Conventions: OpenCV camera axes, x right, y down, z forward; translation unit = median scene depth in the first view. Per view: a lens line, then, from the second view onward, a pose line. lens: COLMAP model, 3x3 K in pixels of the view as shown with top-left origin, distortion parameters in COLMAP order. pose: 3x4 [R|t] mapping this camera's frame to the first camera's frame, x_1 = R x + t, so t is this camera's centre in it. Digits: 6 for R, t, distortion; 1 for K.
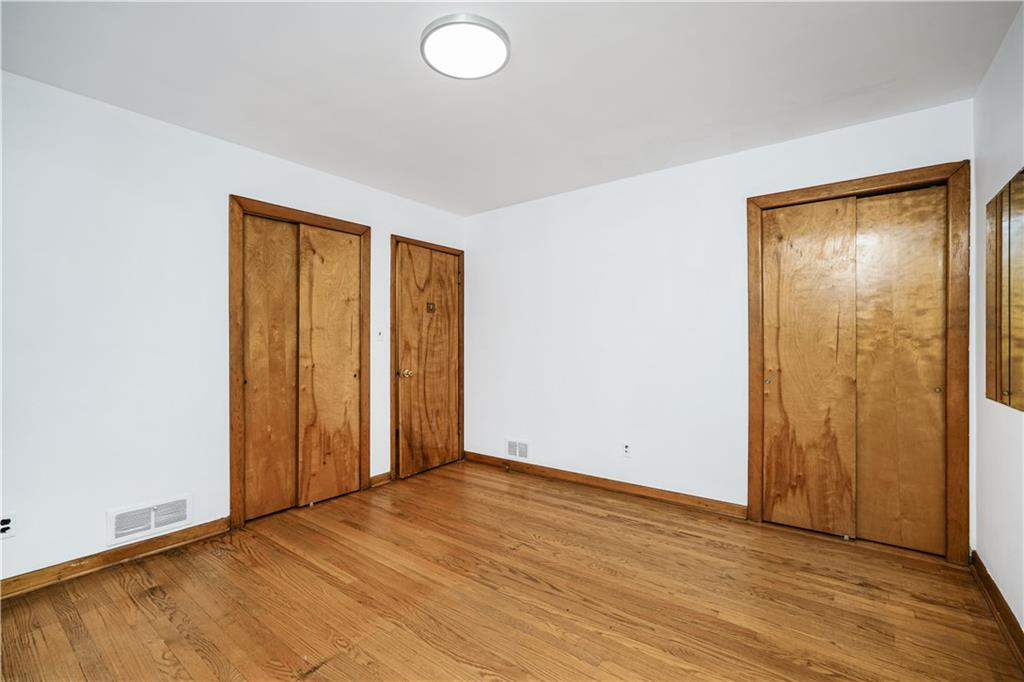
lens RADIAL K [[455.2, 0, 511.7], [0, 455.2, 343.8], [0, 0, 1]] dist [-0.004210, 0.003531]
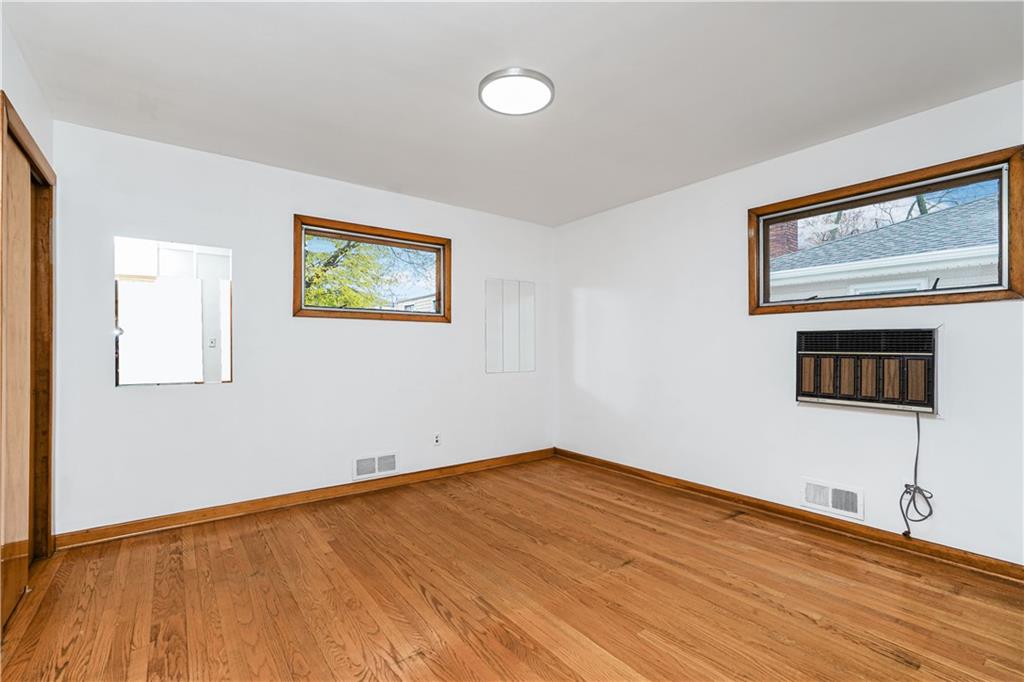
lens RADIAL K [[455.2, 0, 513.7], [0, 455.2, 347.9], [0, 0, 1]] dist [-0.004210, 0.003531]
pose [[-0.965965, 0.005600, 0.258611, -0.344283], [0.004577, 0.999979, -0.004556, 0.018958], [-0.258631, -0.003217, -0.965971, 1.855210]]
